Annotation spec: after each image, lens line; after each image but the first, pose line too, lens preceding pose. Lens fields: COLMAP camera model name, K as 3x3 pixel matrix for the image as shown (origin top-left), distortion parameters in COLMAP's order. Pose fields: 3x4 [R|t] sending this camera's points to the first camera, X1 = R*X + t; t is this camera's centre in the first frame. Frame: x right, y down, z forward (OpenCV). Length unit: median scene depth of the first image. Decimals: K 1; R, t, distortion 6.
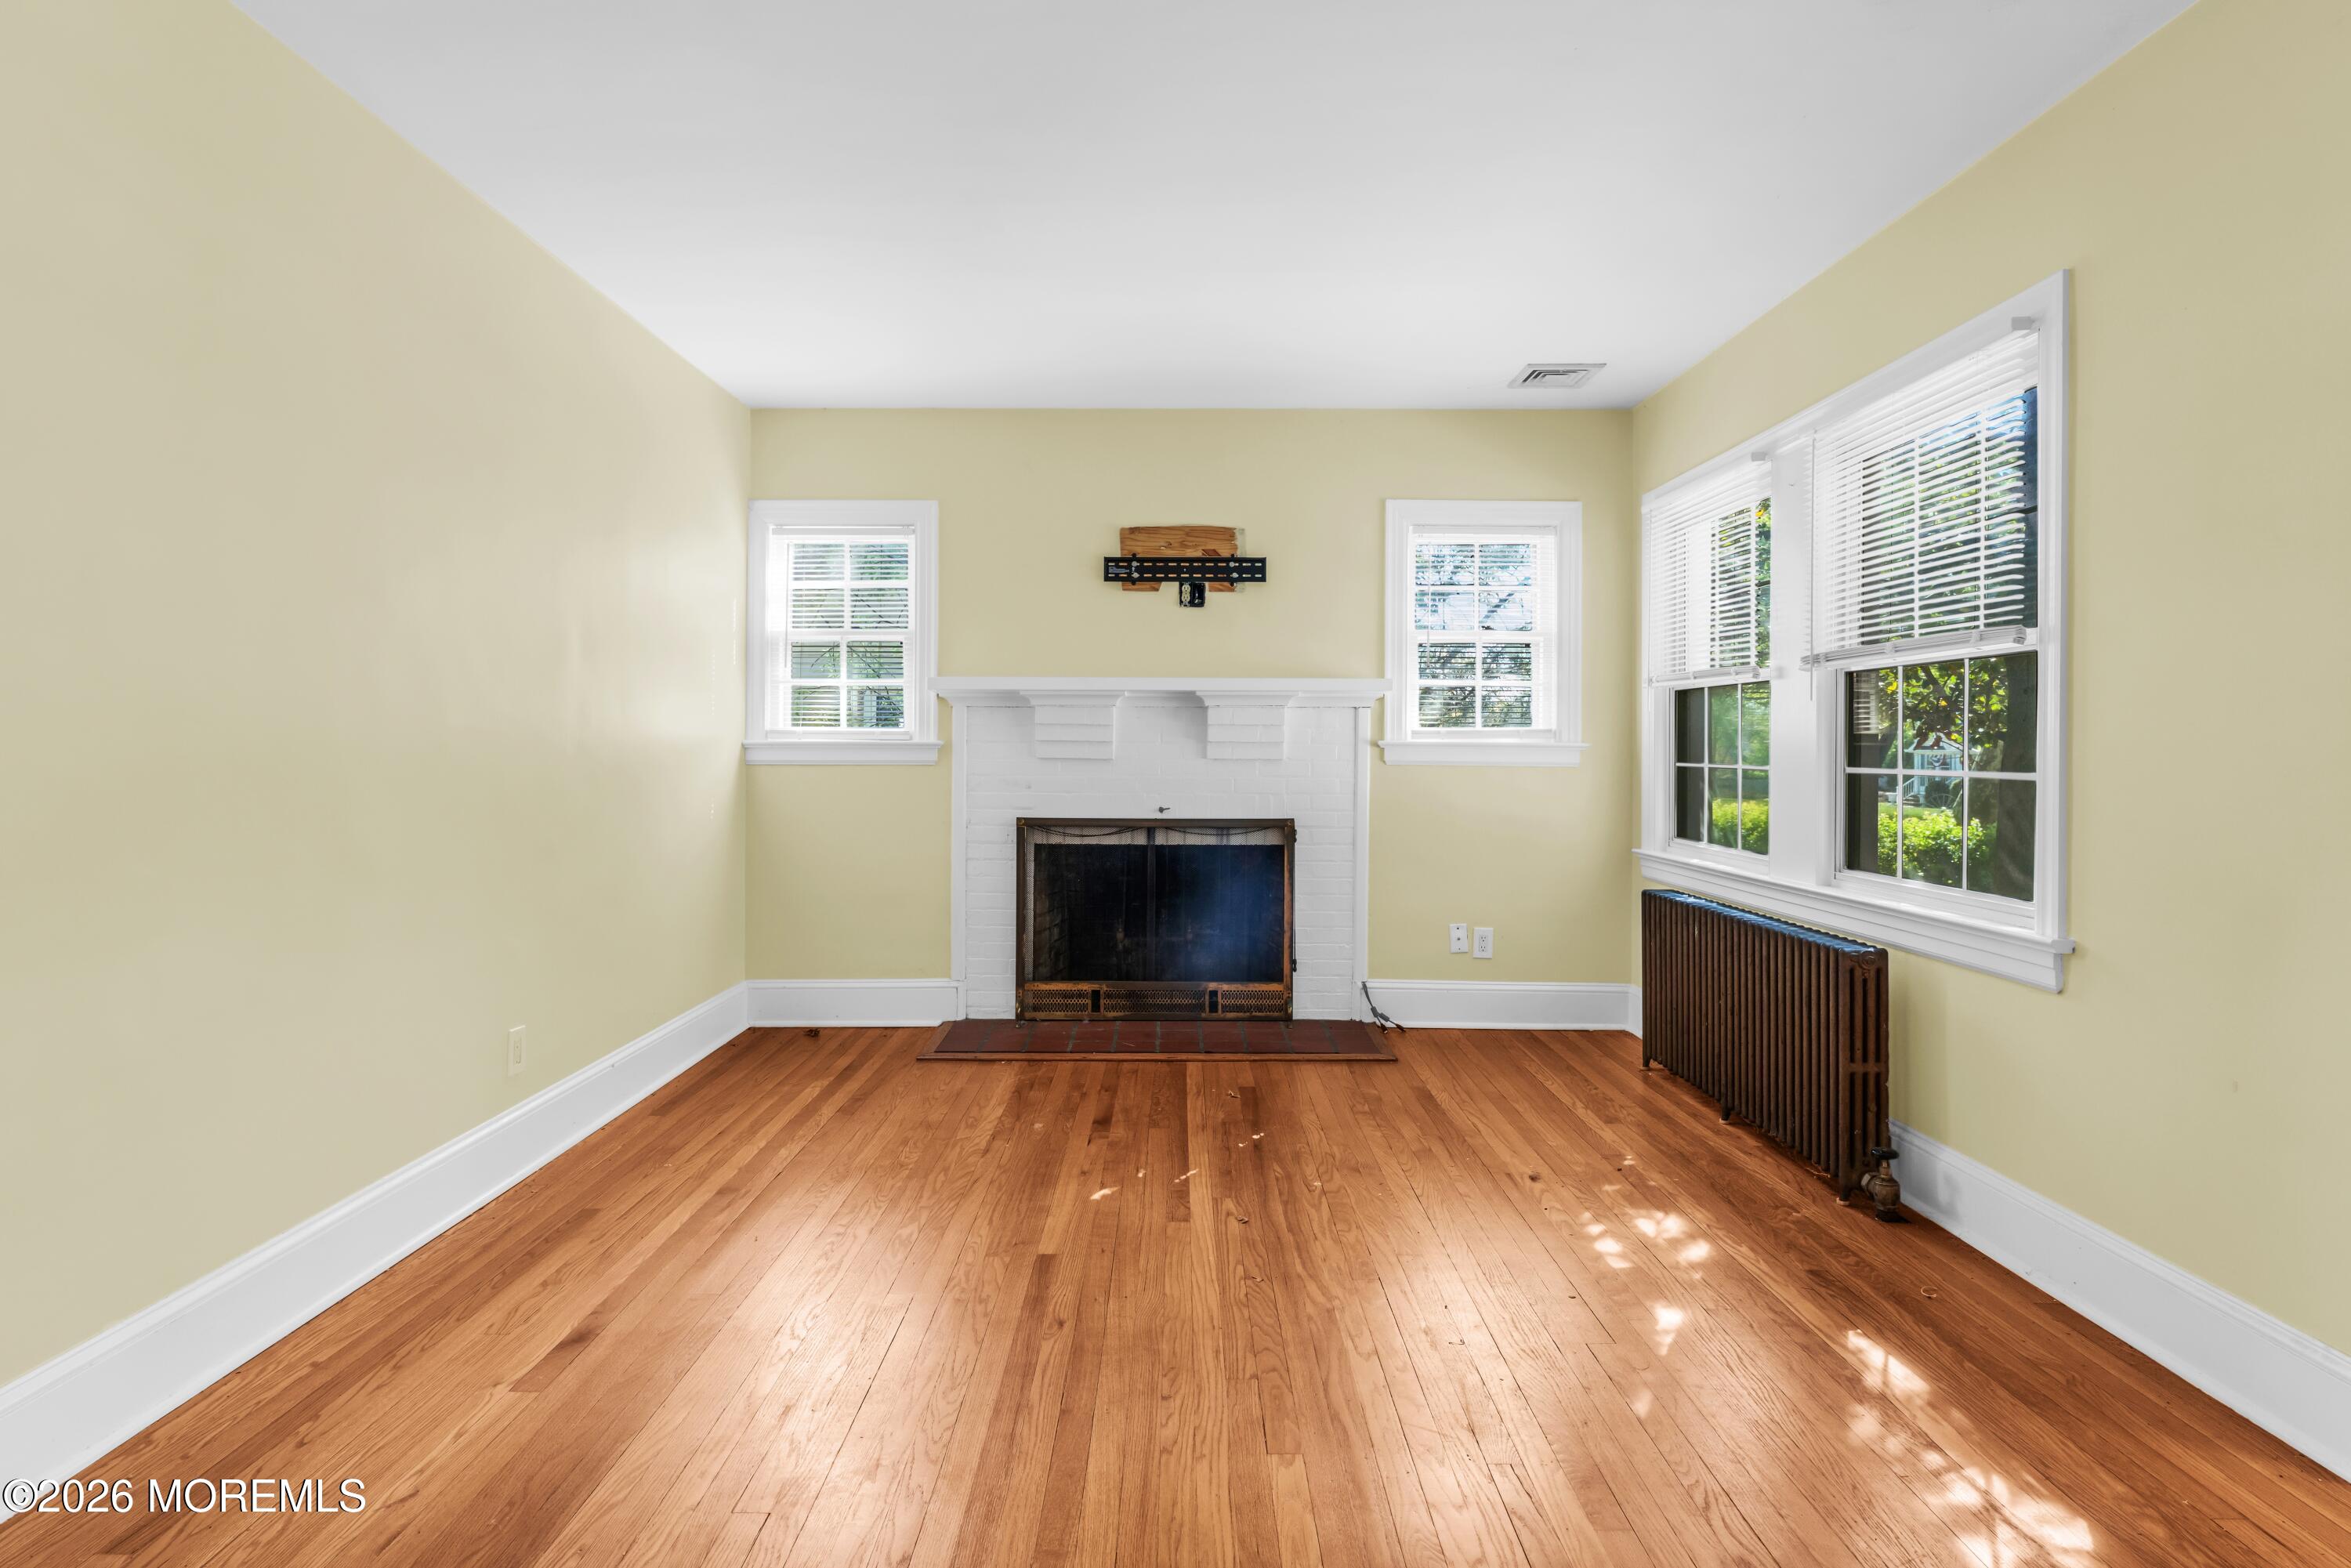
lens RADIAL K [[1235.1, 0, 1167.7], [0, 1235.1, 755.7], [0, 0, 1]] dist [0.001323, 0.000066]
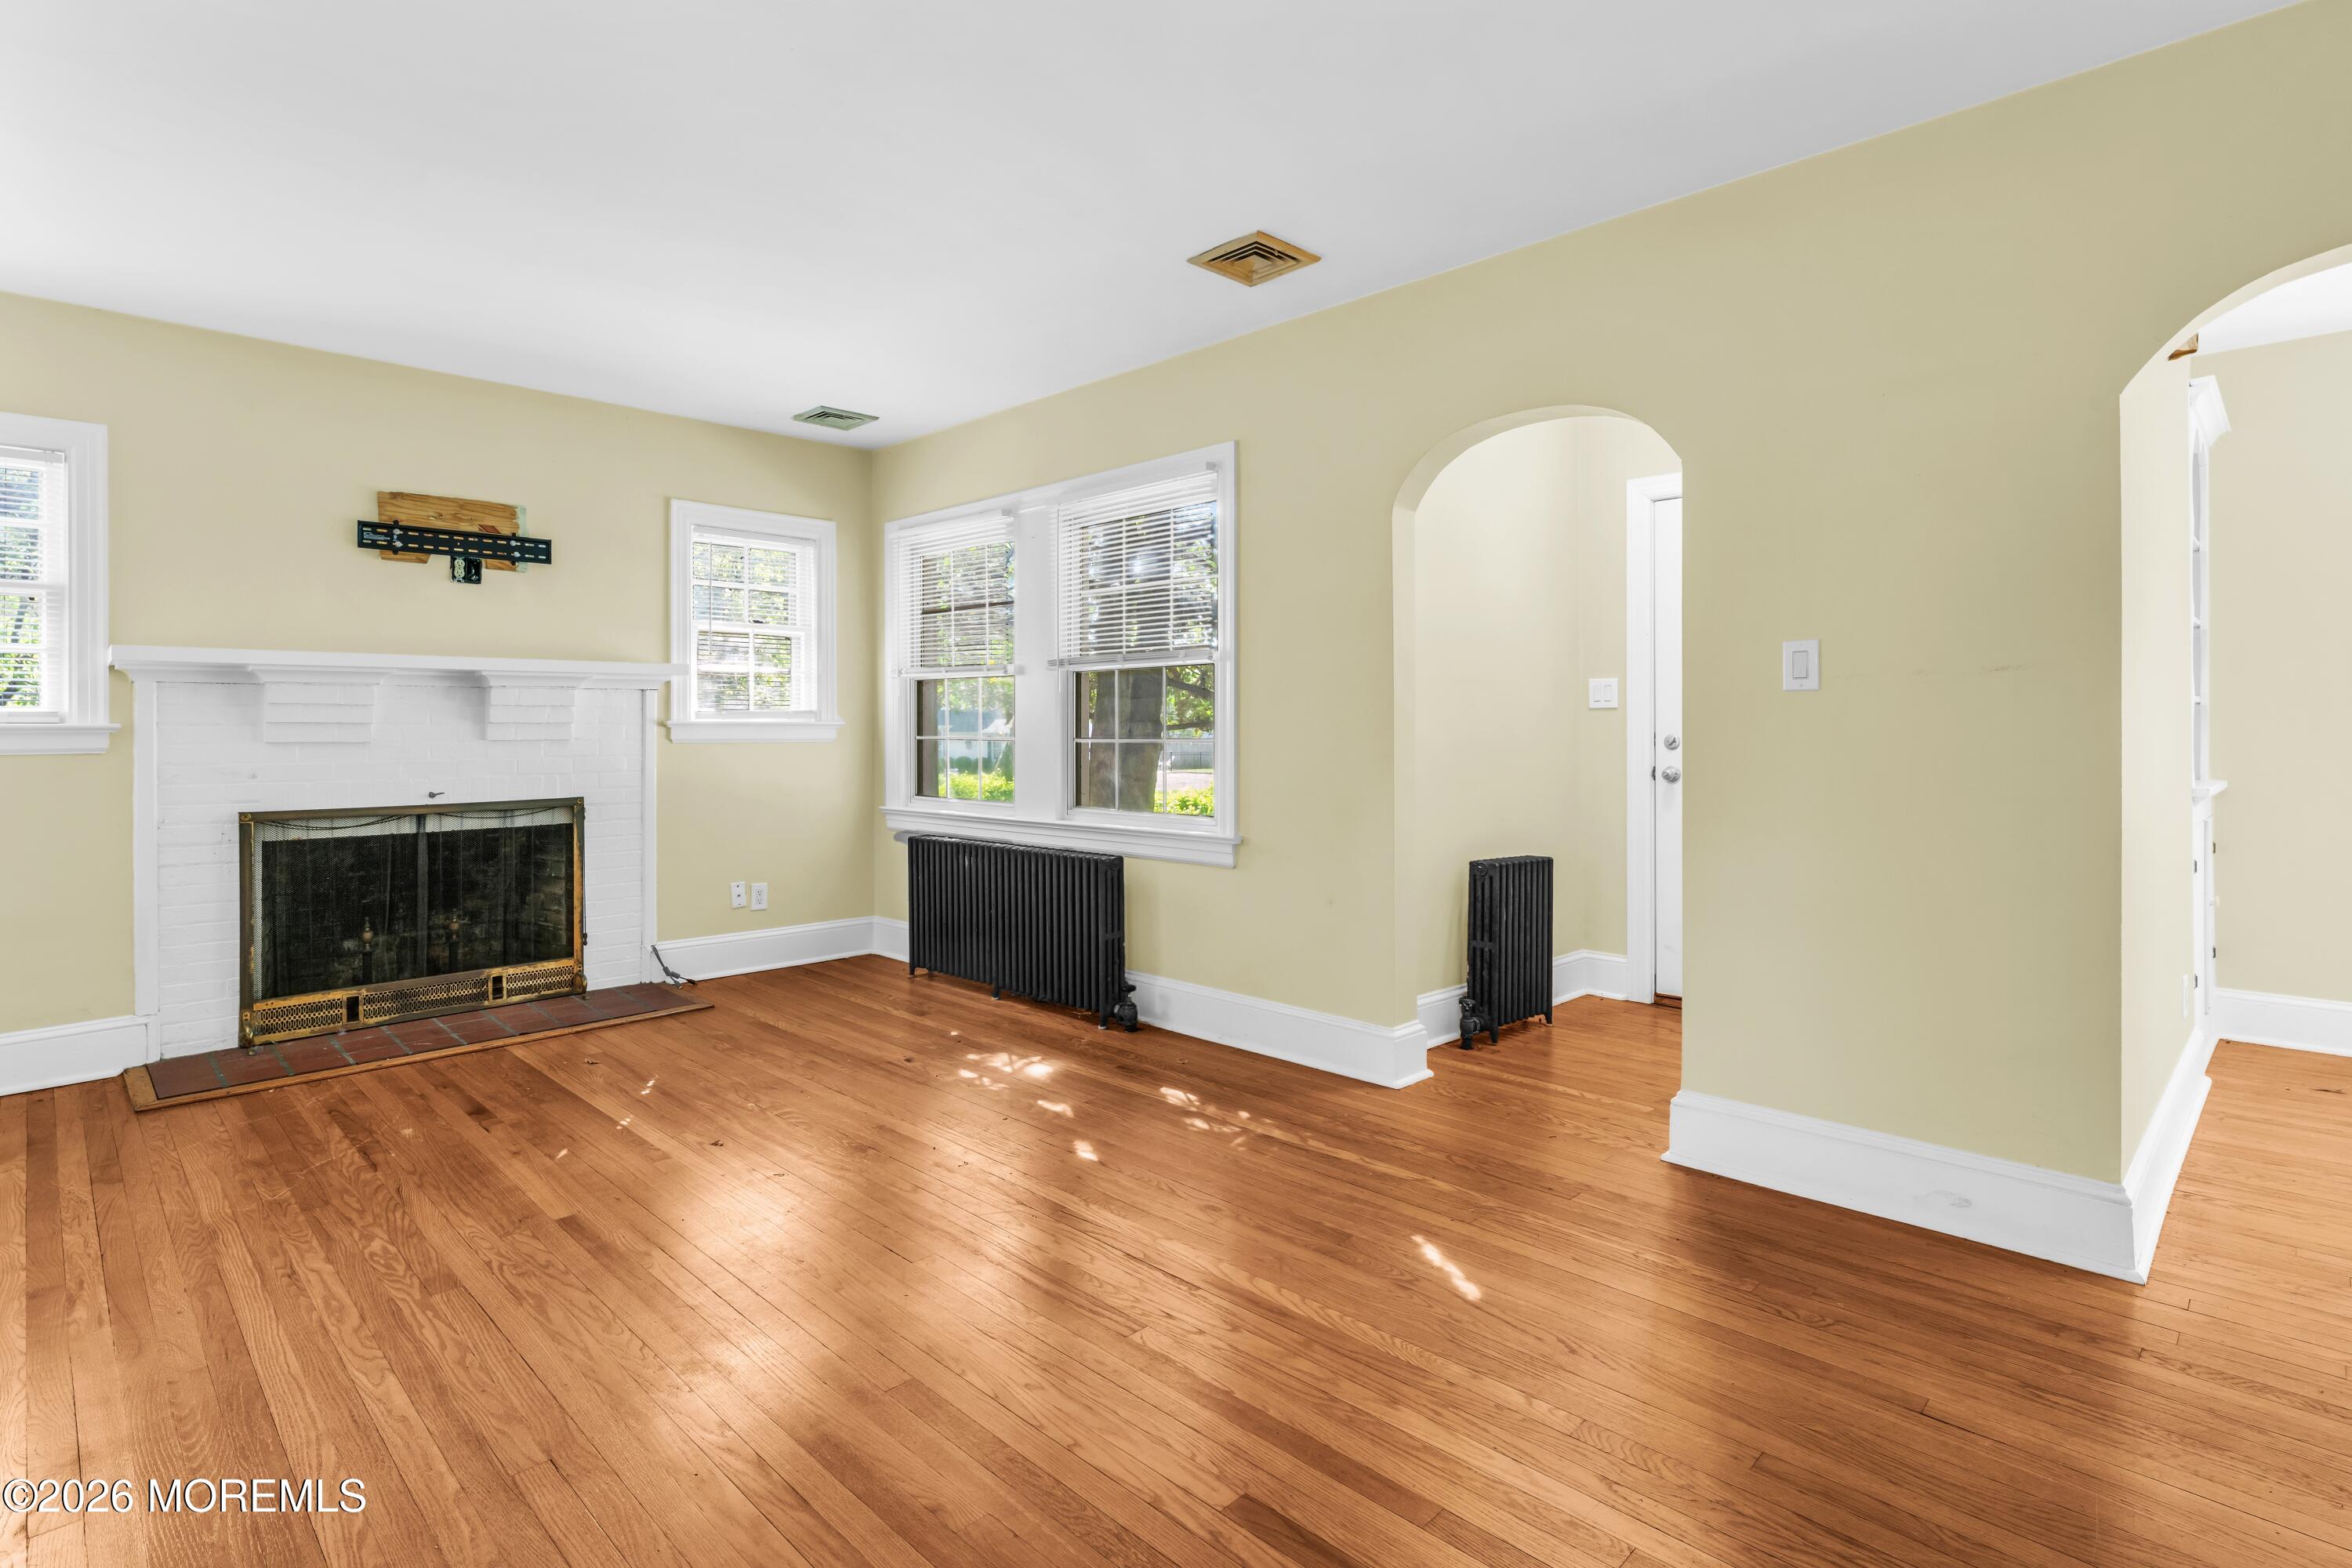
lens RADIAL K [[1151.9, 0, 1171.5], [0, 1151.9, 741.8], [0, 0, 1]] dist [0.001063, -0.000328]
pose [[0.701920, -0.018301, 0.712021, -0.237725], [0.013114, 0.999832, 0.012771, -0.000688], [-0.712136, 0.000374, 0.702042, -0.023814]]
